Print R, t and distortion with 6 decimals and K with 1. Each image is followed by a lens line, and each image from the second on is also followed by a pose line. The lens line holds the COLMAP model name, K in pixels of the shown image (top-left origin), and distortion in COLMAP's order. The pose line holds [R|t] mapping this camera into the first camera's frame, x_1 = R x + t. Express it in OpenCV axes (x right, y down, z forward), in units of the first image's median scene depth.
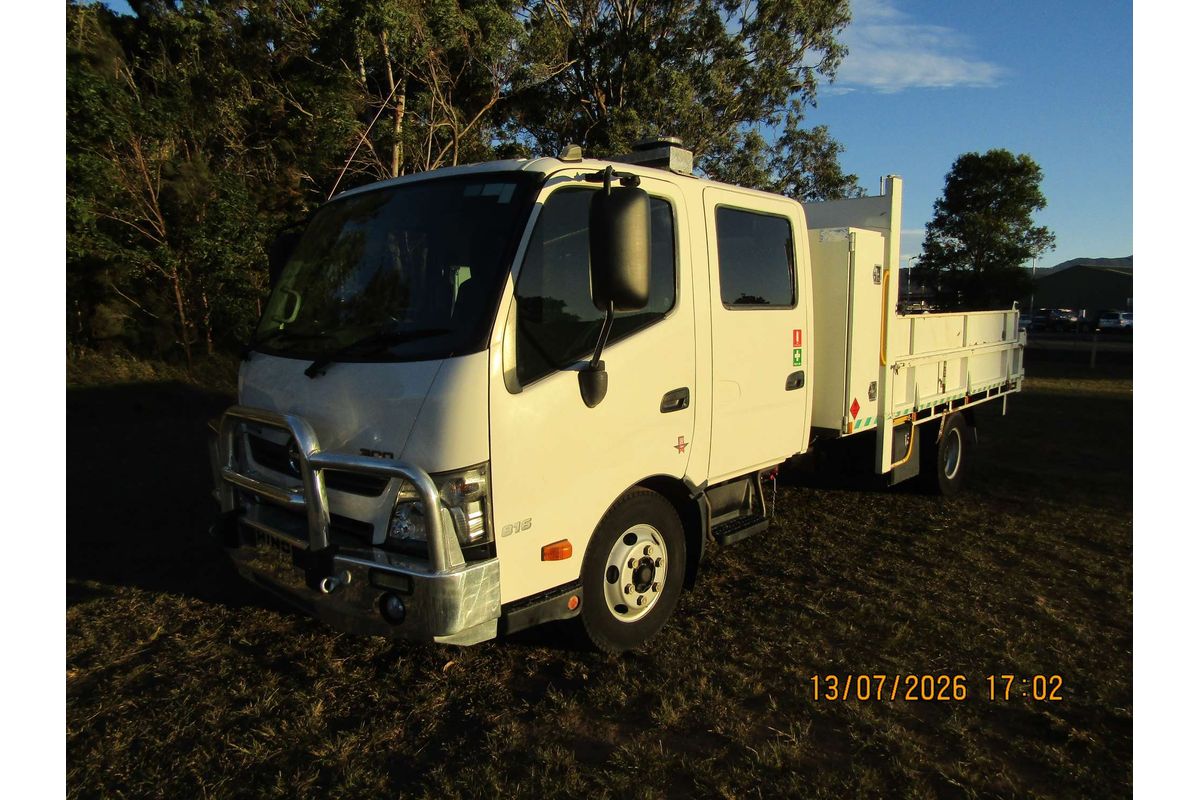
lens RADIAL K [[762.2, 0, 606.8], [0, 762.2, 399.9], [0, 0, 1]] dist [-0.009370, 0.002517]
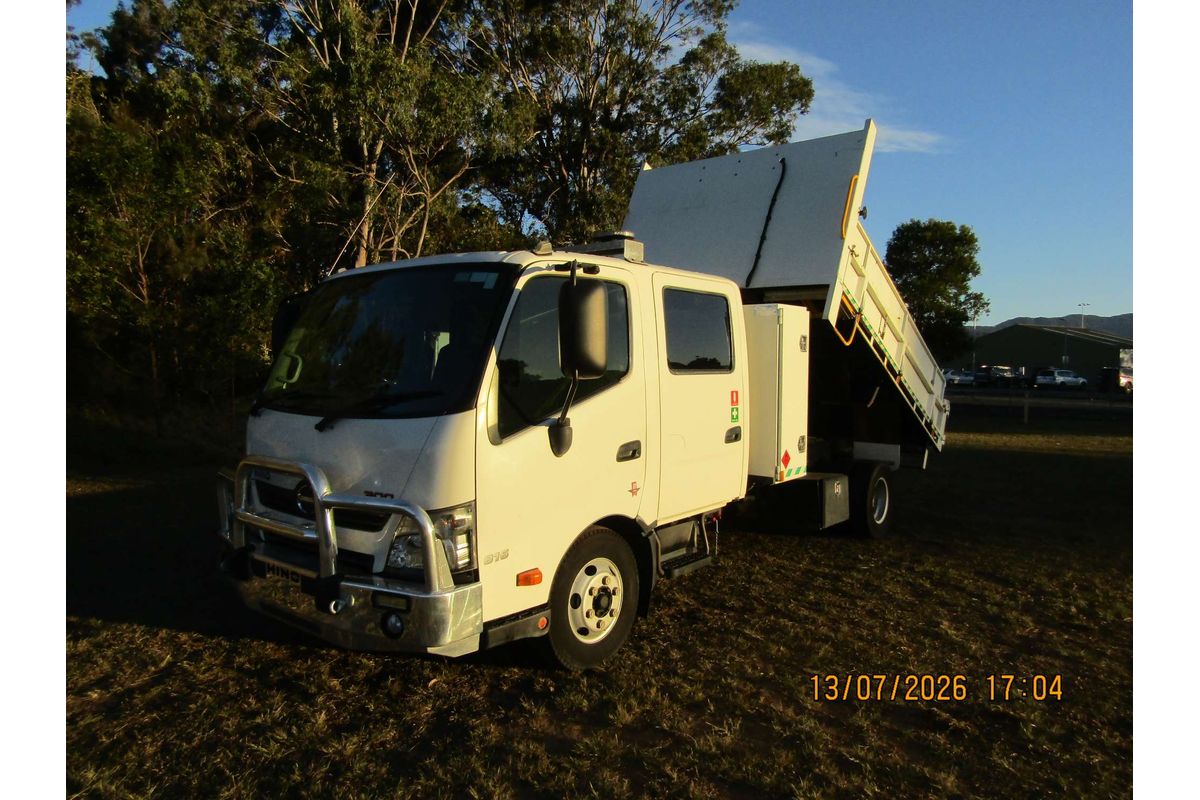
lens RADIAL K [[762.2, 0, 611.1], [0, 762.2, 393.6], [0, 0, 1]] dist [-0.009370, 0.002517]
pose [[0.998244, 0.003983, 0.059099, -0.008549], [0.000703, 0.996870, -0.079052, 0.005284], [-0.059229, 0.078955, 0.995117, -0.188873]]
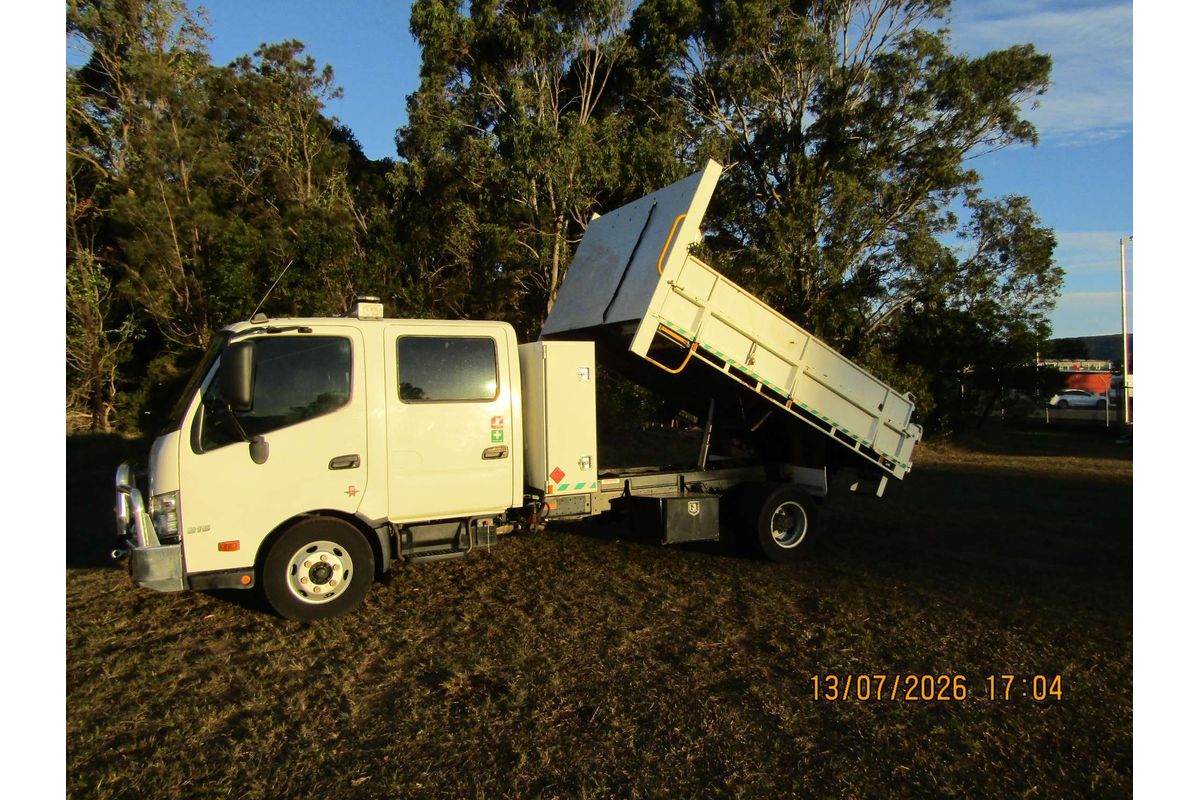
lens RADIAL K [[762.2, 0, 607.6], [0, 762.2, 399.3], [0, 0, 1]] dist [-0.009370, 0.002517]
pose [[0.931248, -0.005921, -0.364337, 1.214625], [-0.030198, 0.995174, -0.093360, 0.001347], [0.363132, 0.097943, 0.926576, -0.284025]]
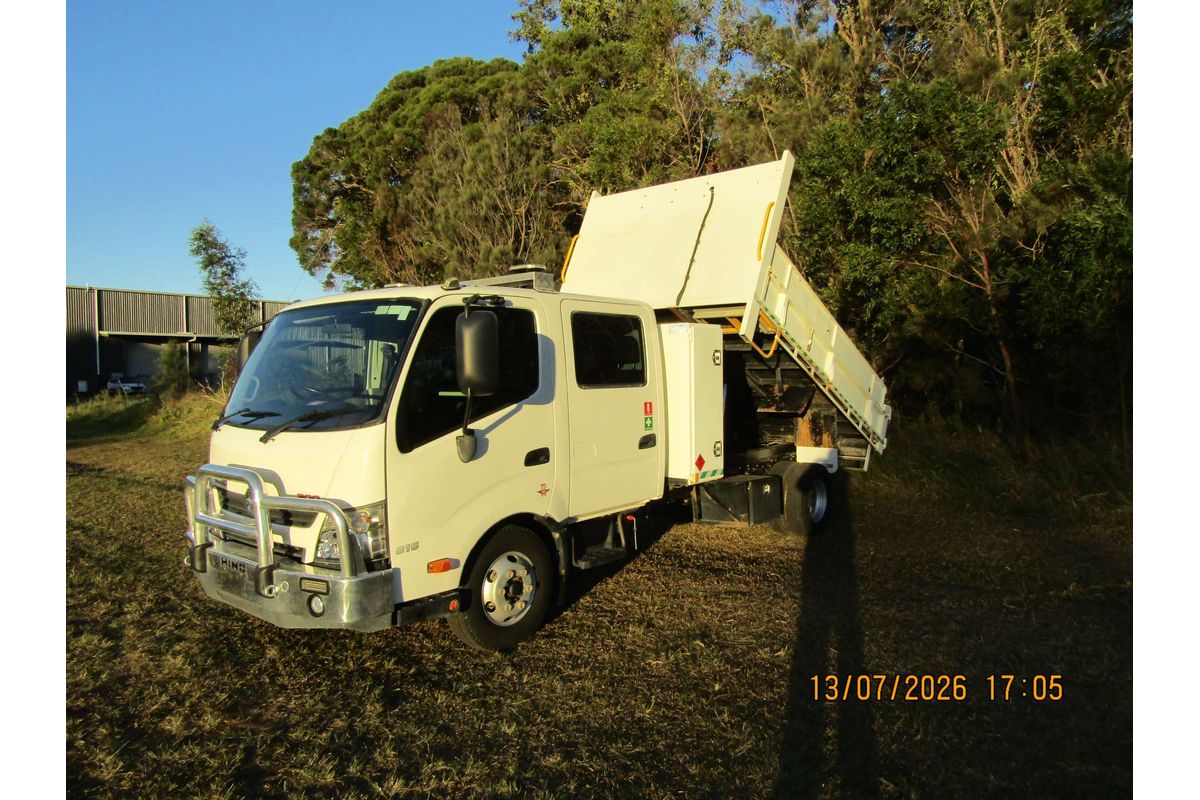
lens RADIAL K [[762.2, 0, 605.6], [0, 762.2, 397.5], [0, 0, 1]] dist [-0.009370, 0.002517]
pose [[0.999491, -0.009537, 0.030431, 0.177721], [0.012033, 0.996484, -0.082911, 0.008983], [-0.029534, 0.083235, 0.996092, -0.373234]]
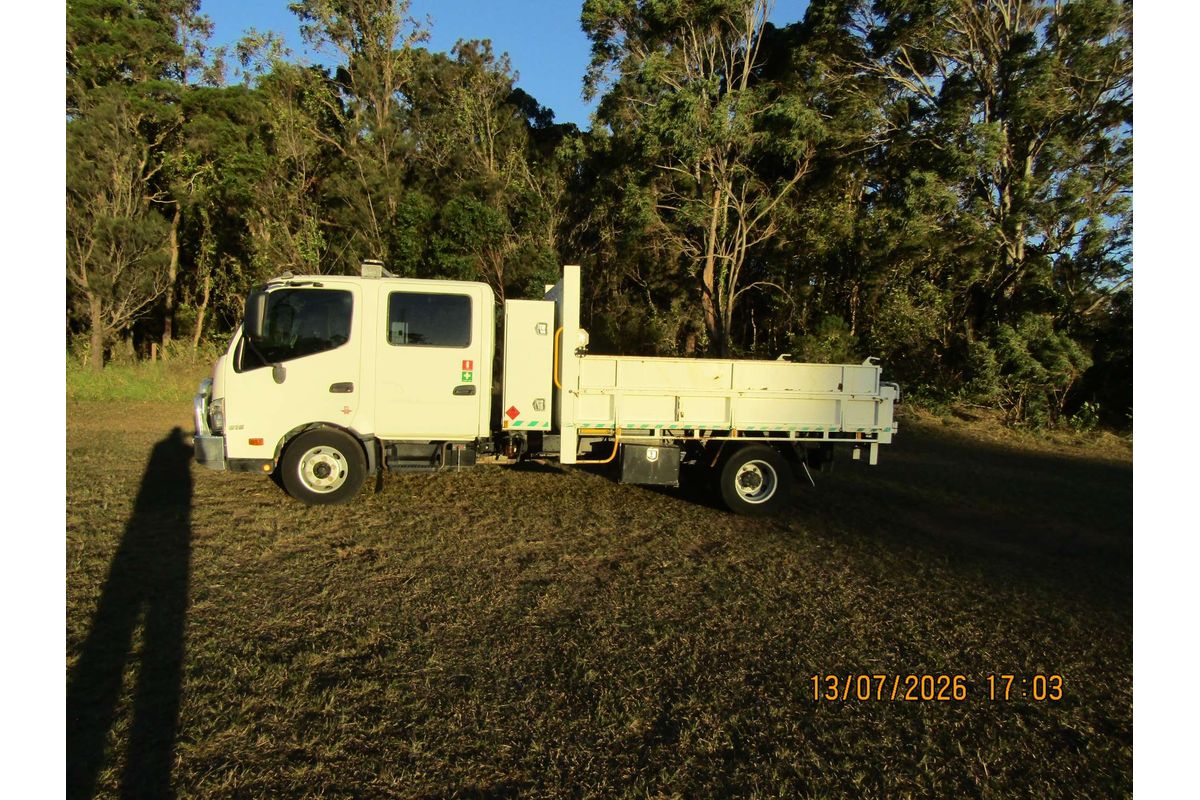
lens RADIAL K [[762.2, 0, 610.4], [0, 762.2, 400.5], [0, 0, 1]] dist [-0.009370, 0.002517]
pose [[0.775478, 0.072221, -0.627230, 2.007580], [-0.114555, 0.993042, -0.027290, 0.007883], [0.620895, 0.093015, 0.778356, -0.146020]]
